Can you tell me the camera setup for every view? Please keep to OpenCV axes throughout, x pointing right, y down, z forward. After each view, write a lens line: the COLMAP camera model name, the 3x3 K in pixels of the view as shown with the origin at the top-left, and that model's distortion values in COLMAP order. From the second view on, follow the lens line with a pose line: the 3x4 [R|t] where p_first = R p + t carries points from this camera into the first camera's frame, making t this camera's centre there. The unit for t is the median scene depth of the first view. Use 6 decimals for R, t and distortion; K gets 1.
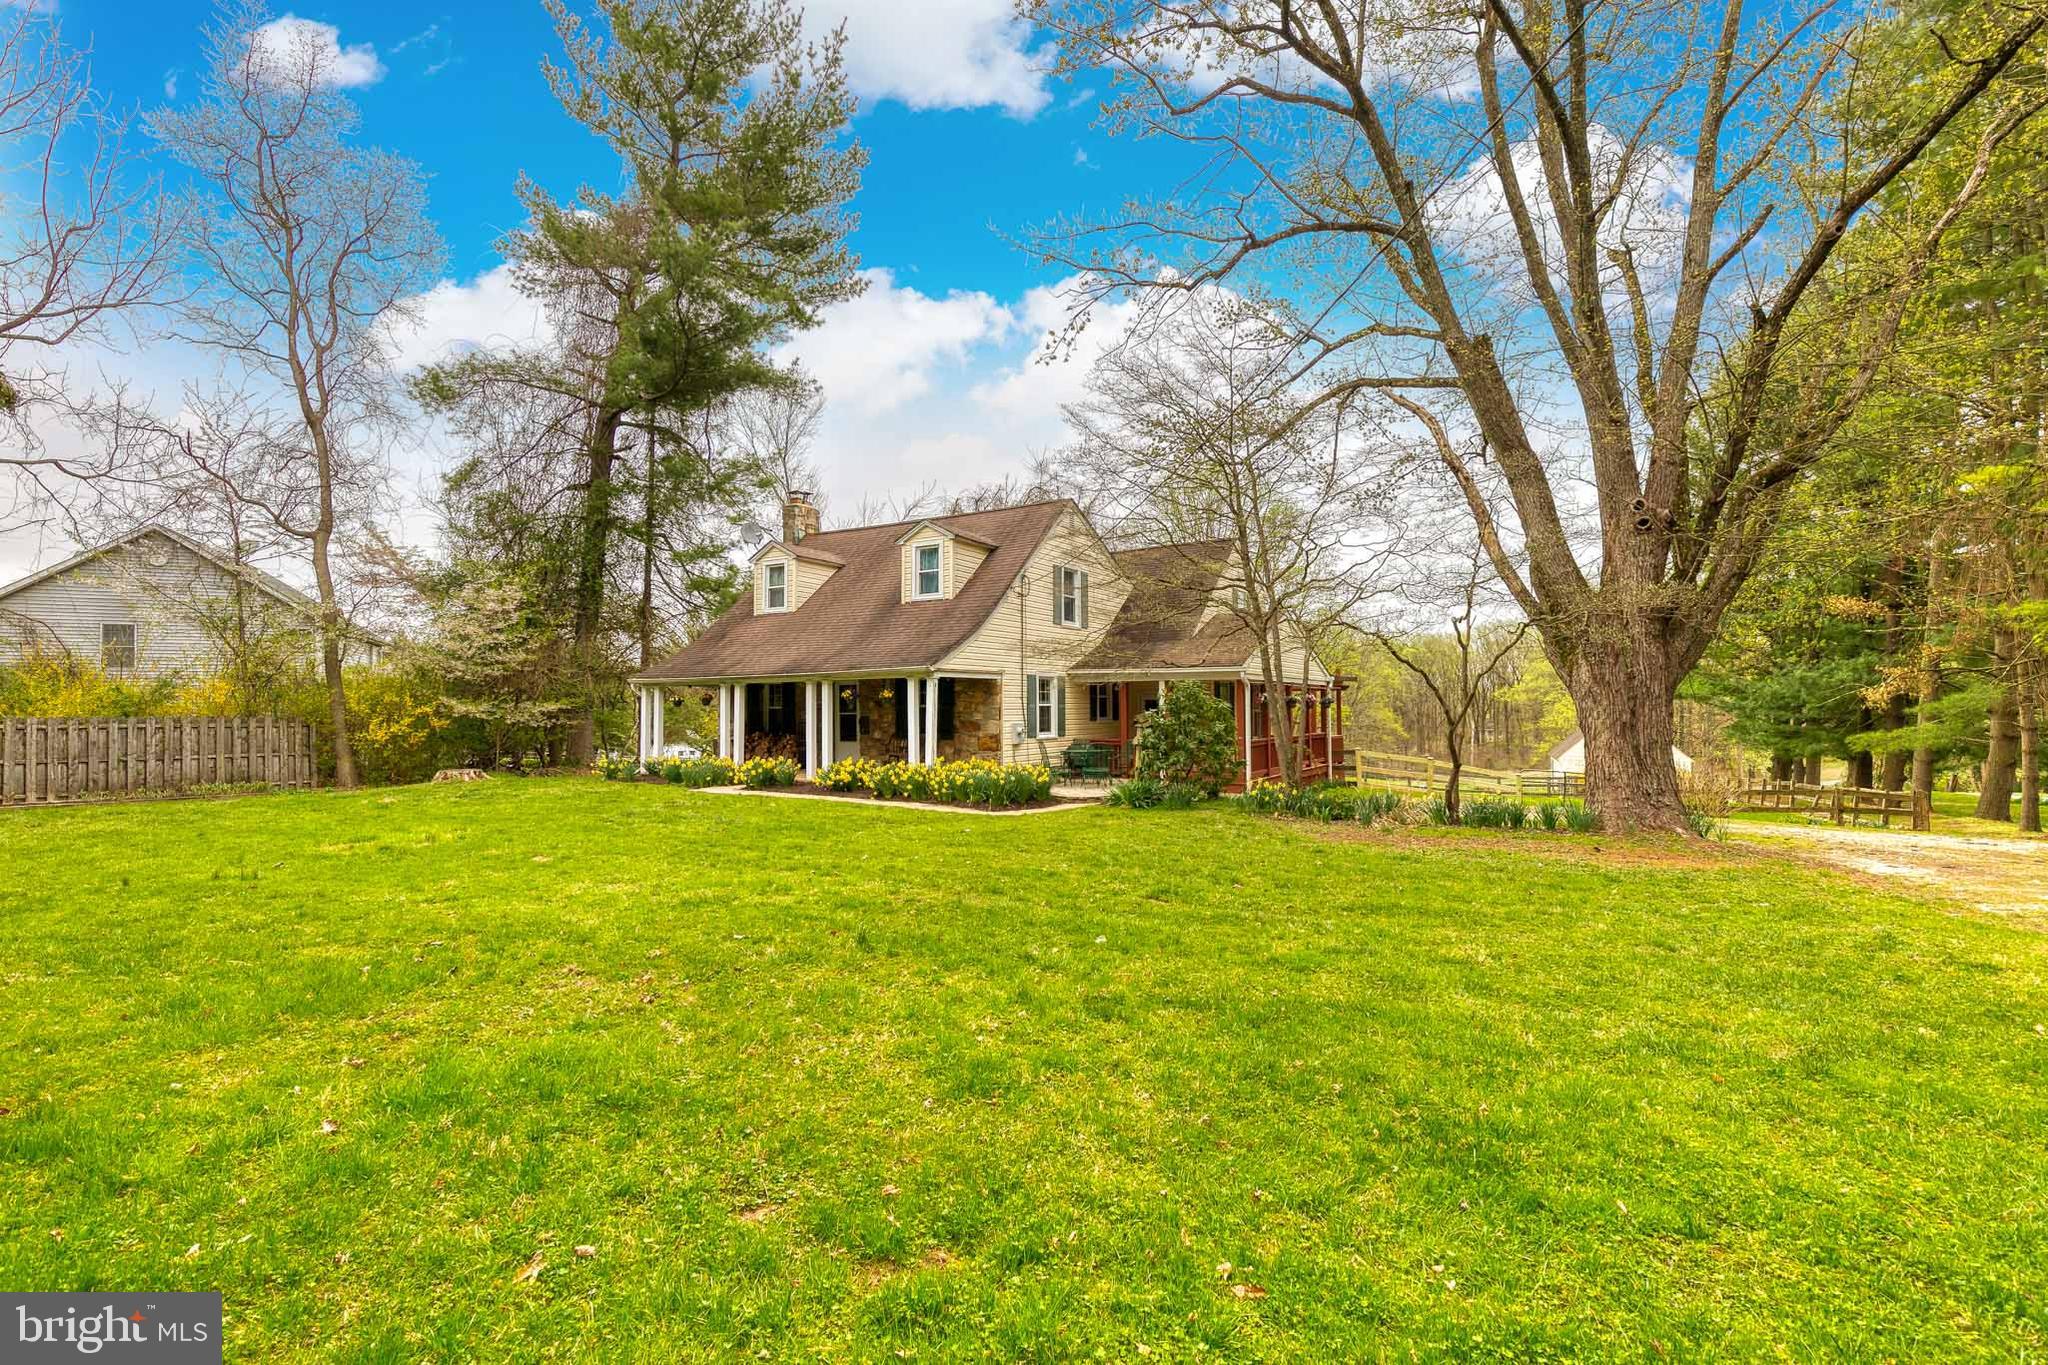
lens RADIAL K [[926.9, 0, 1033.8], [0, 926.9, 686.5], [0, 0, 1]] dist [0.002813, -0.000091]
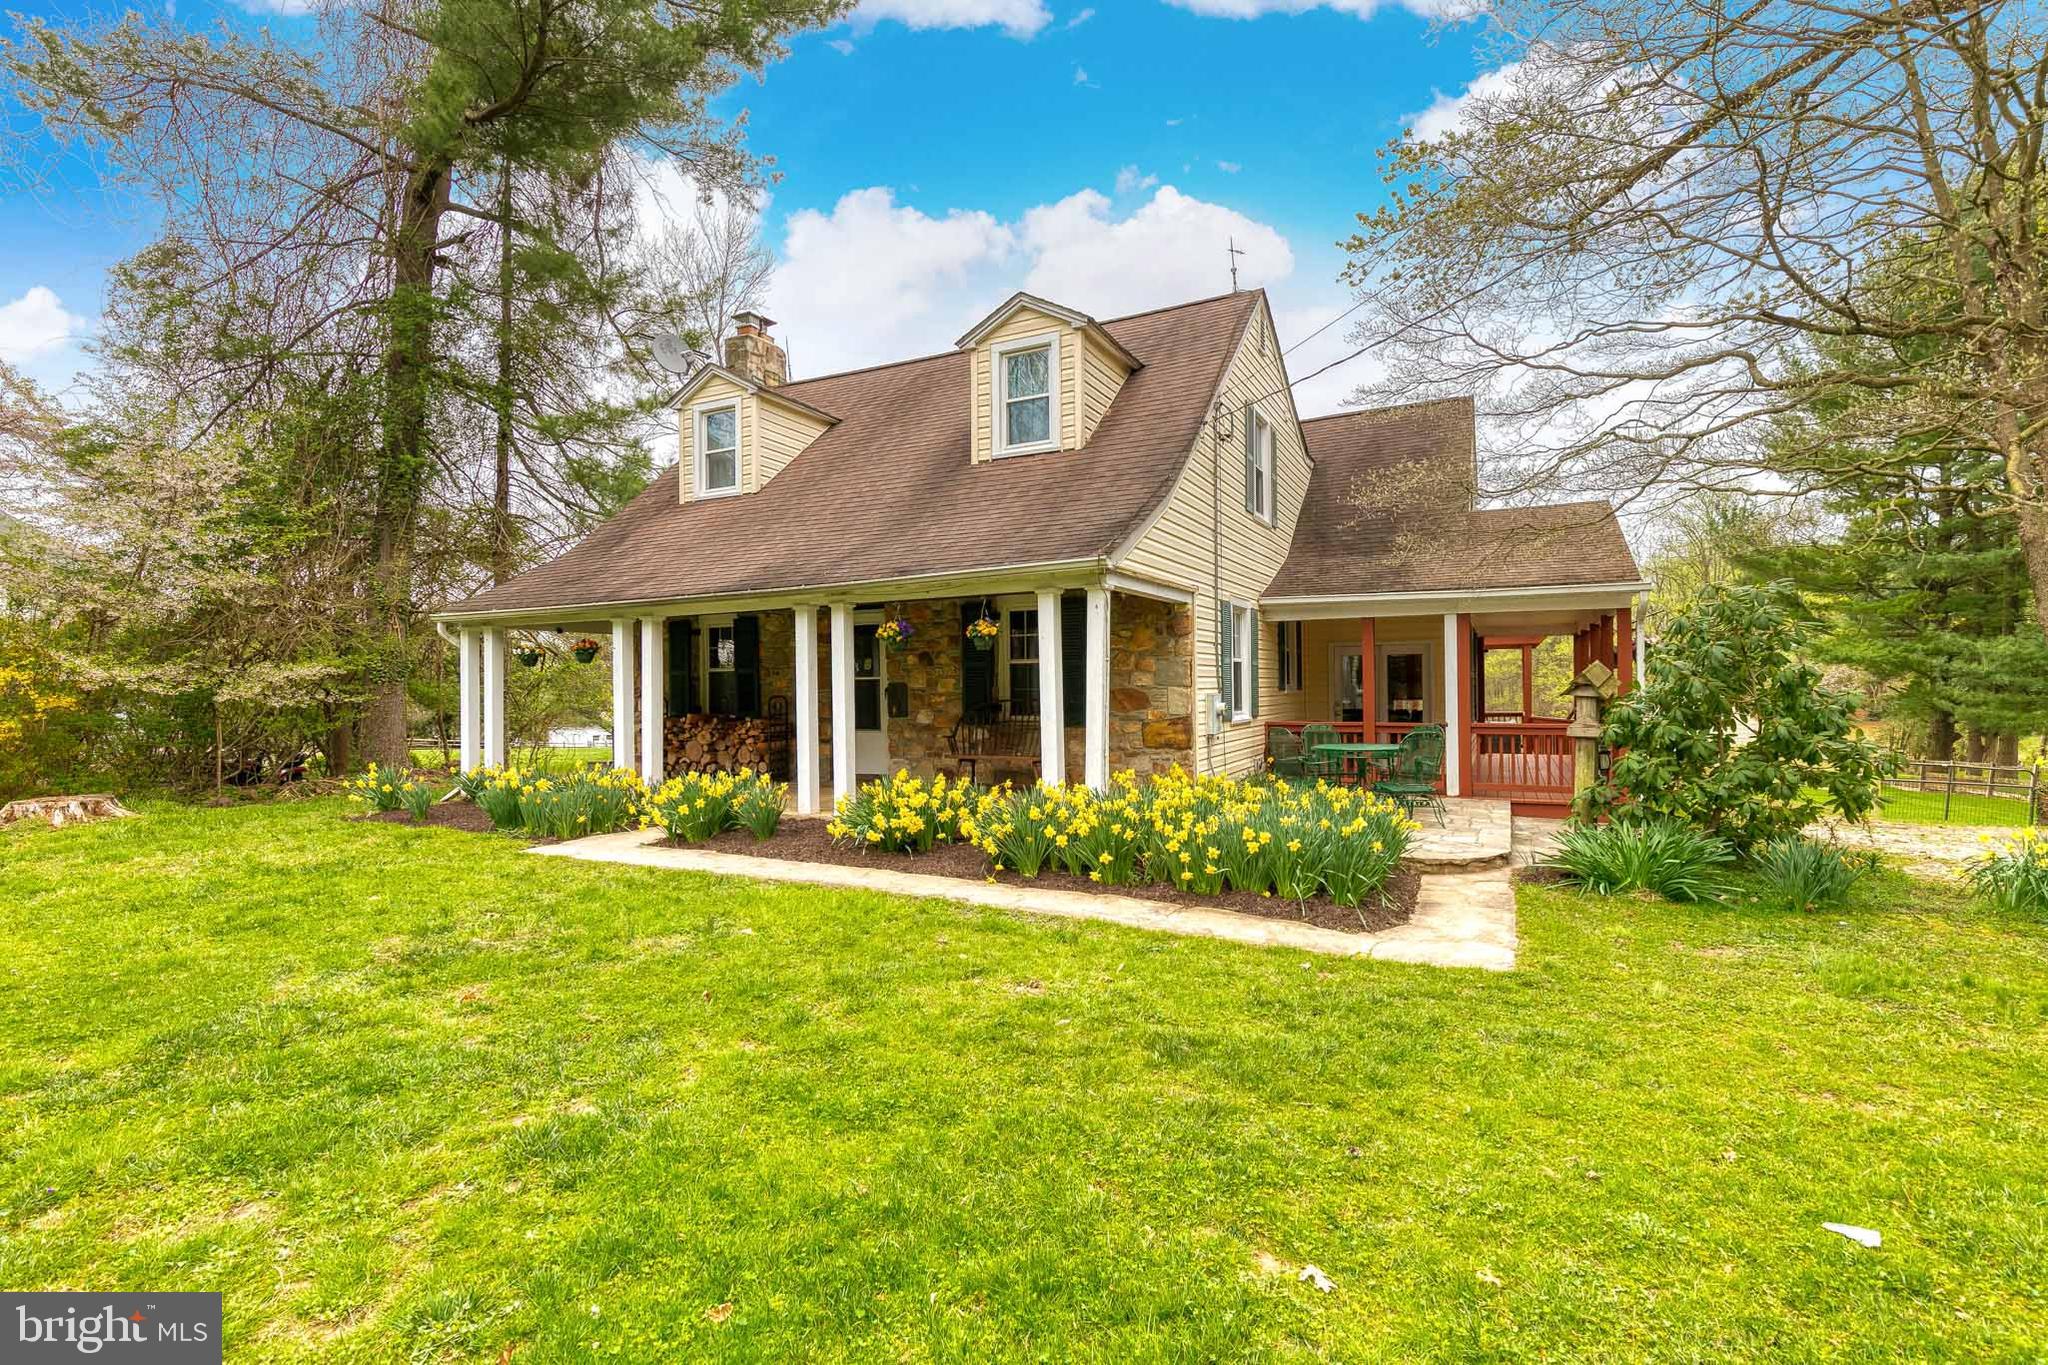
lens RADIAL K [[926.9, 0, 1033.8], [0, 926.9, 686.5], [0, 0, 1]] dist [0.002813, -0.000091]
pose [[0.997366, -0.006646, 0.072232, -0.144306], [0.004885, 0.999687, 0.024518, 0.021882], [-0.072372, -0.024101, 0.997086, 0.472328]]
